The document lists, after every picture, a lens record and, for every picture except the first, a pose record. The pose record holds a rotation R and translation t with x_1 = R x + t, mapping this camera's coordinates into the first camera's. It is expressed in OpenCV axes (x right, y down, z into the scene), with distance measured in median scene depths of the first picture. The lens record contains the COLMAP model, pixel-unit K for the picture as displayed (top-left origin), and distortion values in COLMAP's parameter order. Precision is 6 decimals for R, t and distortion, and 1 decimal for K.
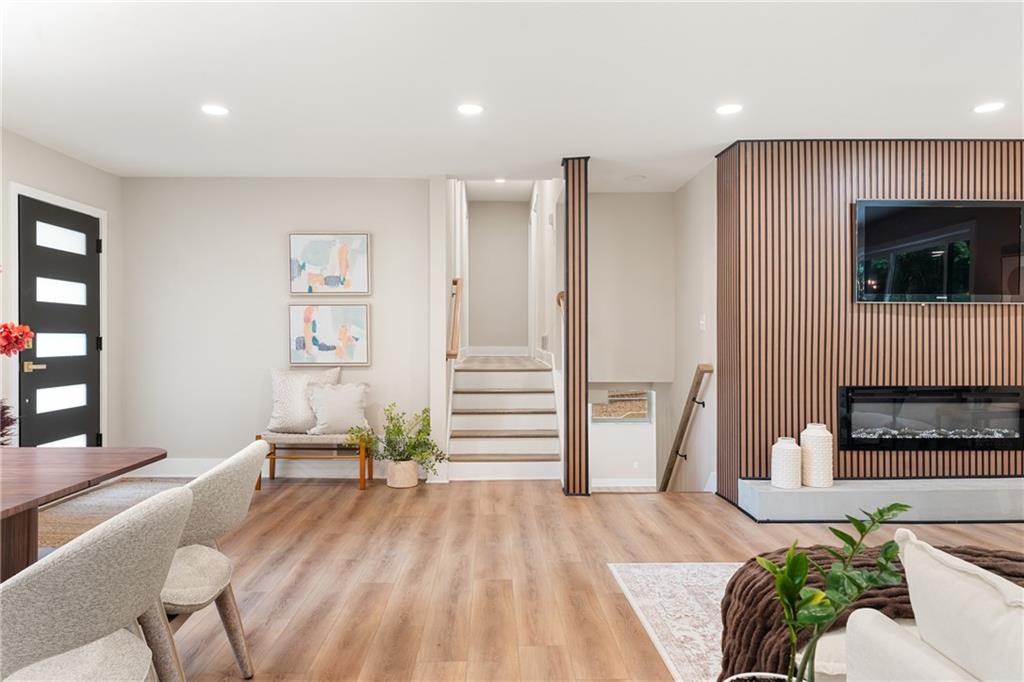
lens RADIAL K [[685.9, 0, 494.1], [0, 685.9, 338.7], [0, 0, 1]] dist [-0.004080, 0.007580]
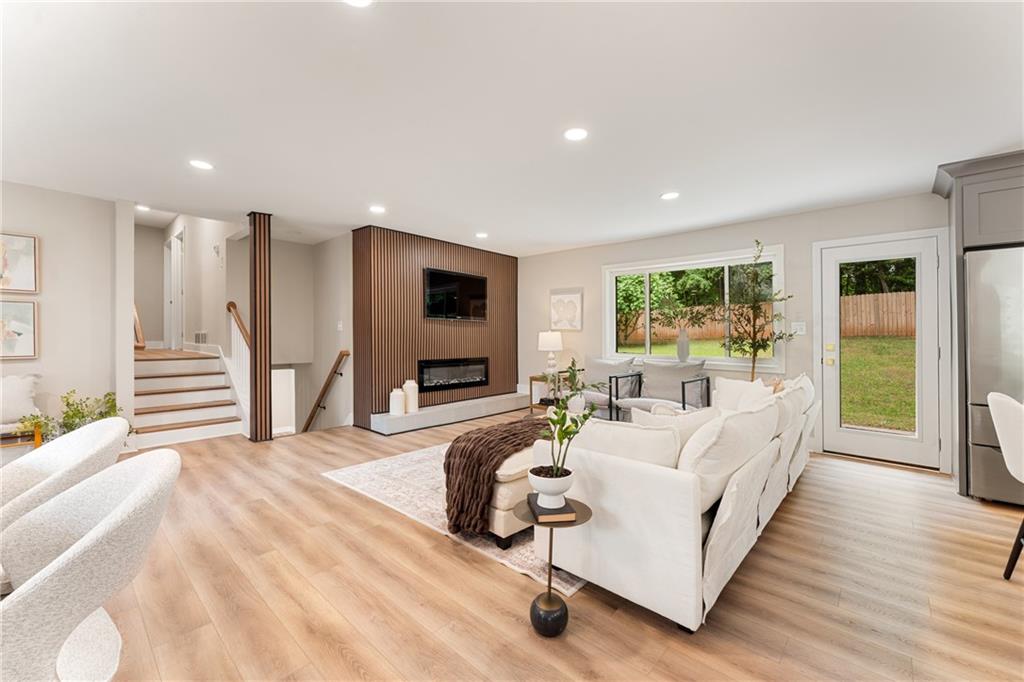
lens RADIAL K [[412.5, 0, 512.0], [0, 412.5, 332.5], [0, 0, 1]] dist [-0.000361, -0.000551]
pose [[0.674309, 0.013196, 0.738332, -0.184030], [-0.006111, 0.999906, -0.012291, 0.001787], [-0.738424, 0.003776, 0.674326, 0.003489]]
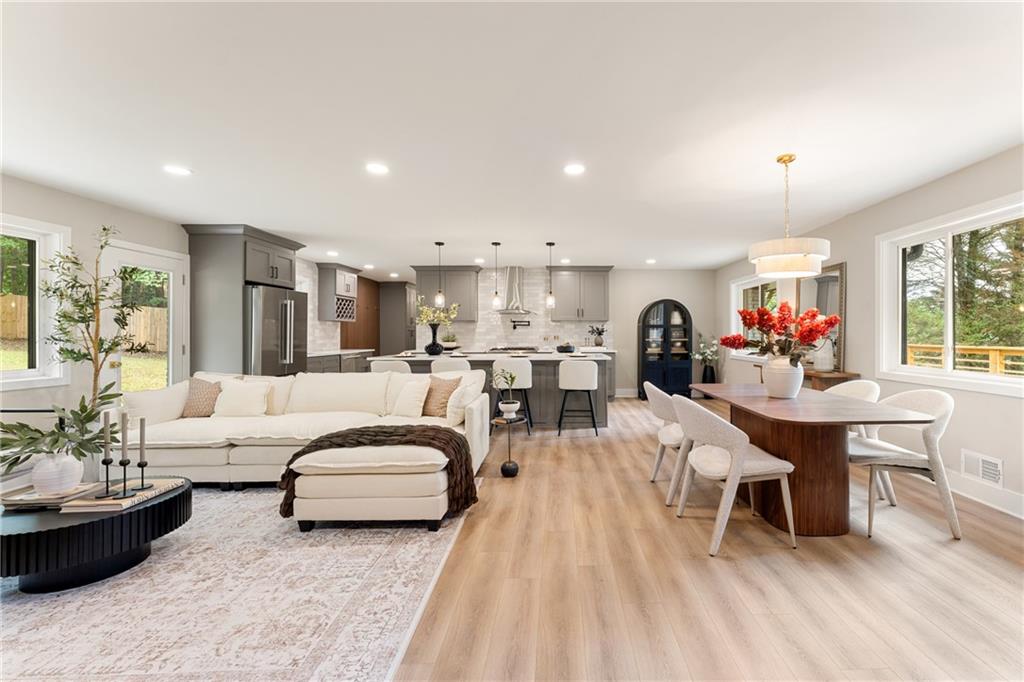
lens RADIAL K [[428.5, 0, 568.0], [0, 428.5, 328.3], [0, 0, 1]] dist [0.000140, -0.000520]
pose [[-0.999757, 0.003713, -0.021740, -0.000386], [0.003897, 0.999957, -0.008425, -0.014948], [0.021708, -0.008508, -0.999728, 0.969134]]
